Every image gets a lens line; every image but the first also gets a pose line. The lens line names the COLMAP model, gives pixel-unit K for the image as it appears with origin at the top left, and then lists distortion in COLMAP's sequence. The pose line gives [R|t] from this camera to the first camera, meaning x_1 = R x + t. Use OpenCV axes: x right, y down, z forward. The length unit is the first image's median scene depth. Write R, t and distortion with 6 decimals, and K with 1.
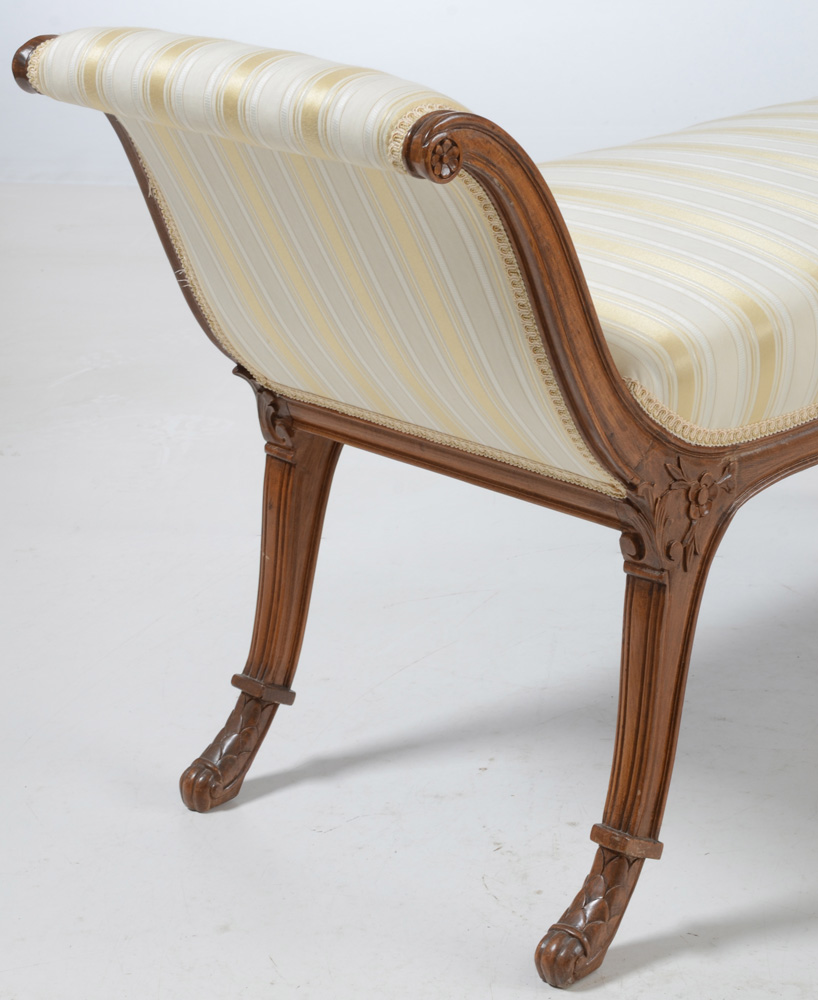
lens RADIAL K [[2440.3, 0, 409.5], [0, 2440.3, 501.0], [0, 0, 1]] dist [0.299984, 0.000000]
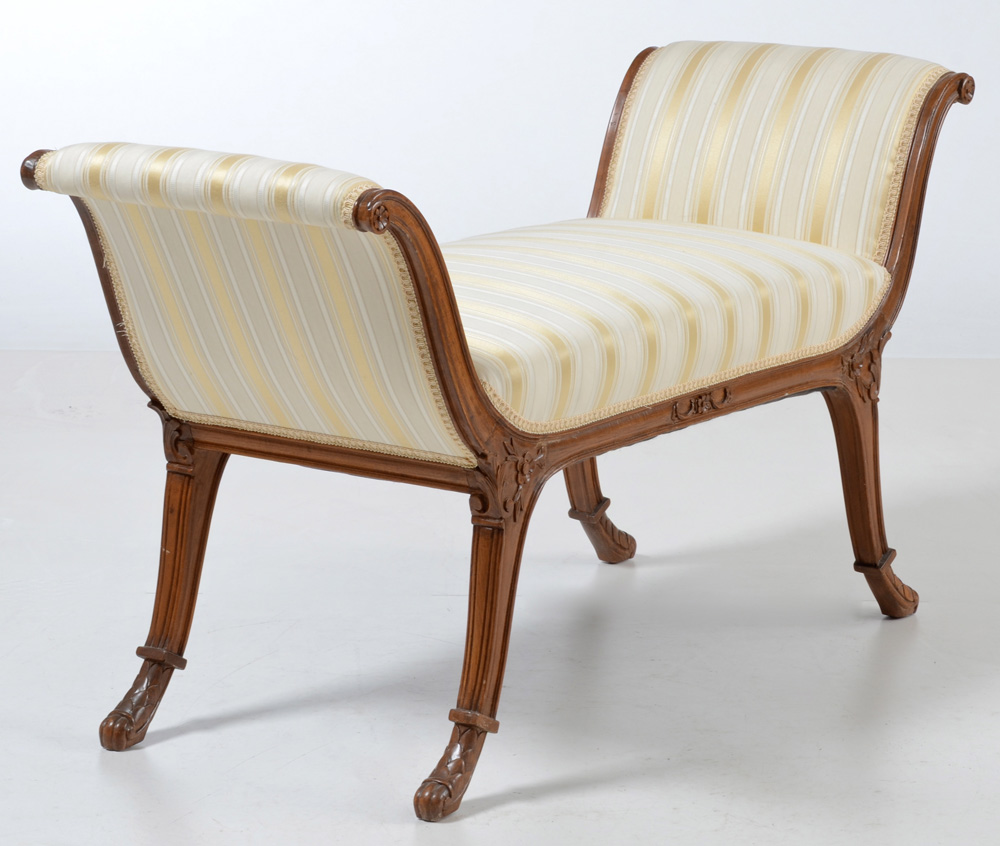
lens RADIAL K [[3027.6, 0, 500.1], [0, 3027.6, 423.0], [0, 0, 1]] dist [0.028872, 0.000000]
pose [[0.976114, -0.000236, 0.217260, -0.272599], [0.029841, 0.990667, -0.132996, 0.202072], [-0.215201, 0.136302, 0.967011, -0.690829]]
